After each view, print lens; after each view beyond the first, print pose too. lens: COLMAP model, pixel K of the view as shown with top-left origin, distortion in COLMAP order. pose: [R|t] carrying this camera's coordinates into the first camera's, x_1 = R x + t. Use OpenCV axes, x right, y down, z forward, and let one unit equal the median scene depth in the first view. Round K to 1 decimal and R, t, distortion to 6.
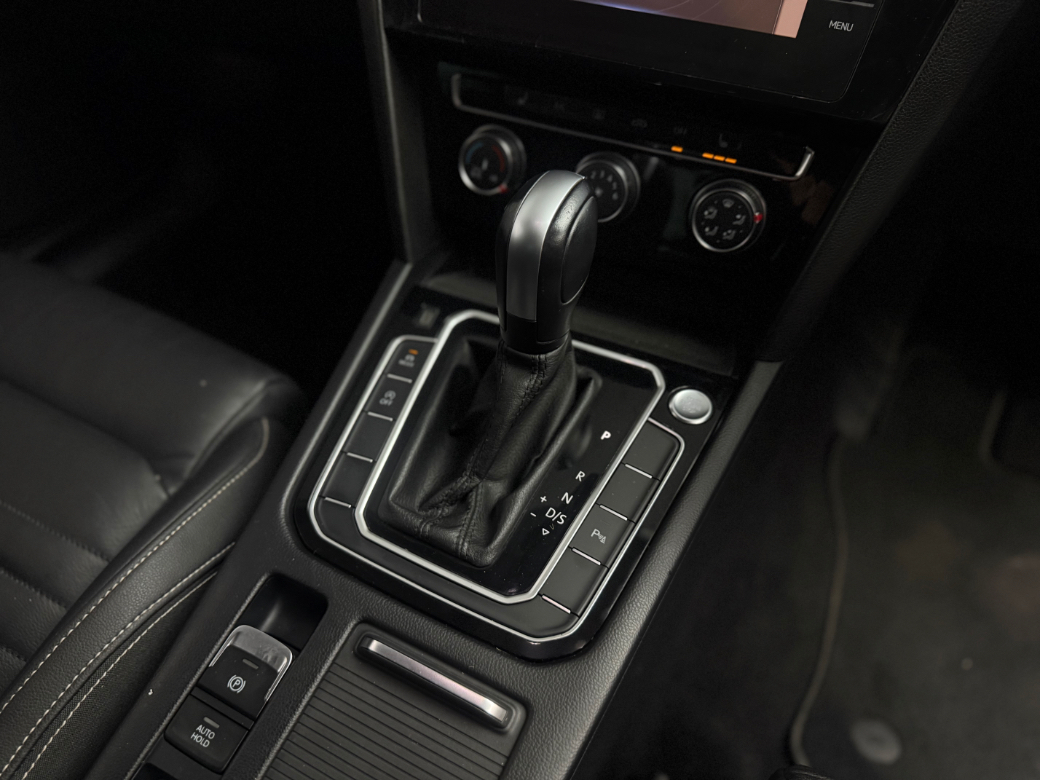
lens RADIAL K [[730.4, 0, 556.7], [0, 730.4, 396.1], [0, 0, 1]] dist [-0.024321, 0.006853]
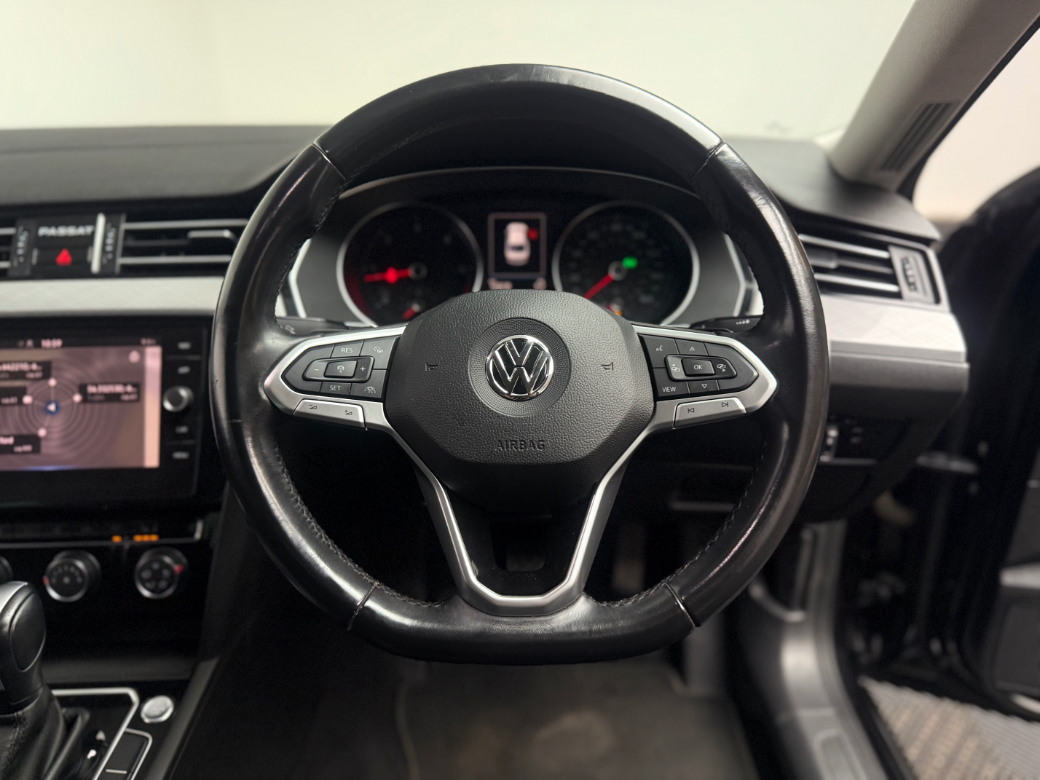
lens RADIAL K [[730.4, 0, 556.7], [0, 730.4, 396.1], [0, 0, 1]] dist [-0.024321, 0.006853]
pose [[0.895935, -0.202363, 0.395410, 0.453459], [0.334475, 0.893114, -0.300788, 0.153925], [-0.292278, 0.401742, 0.867858, -0.695350]]
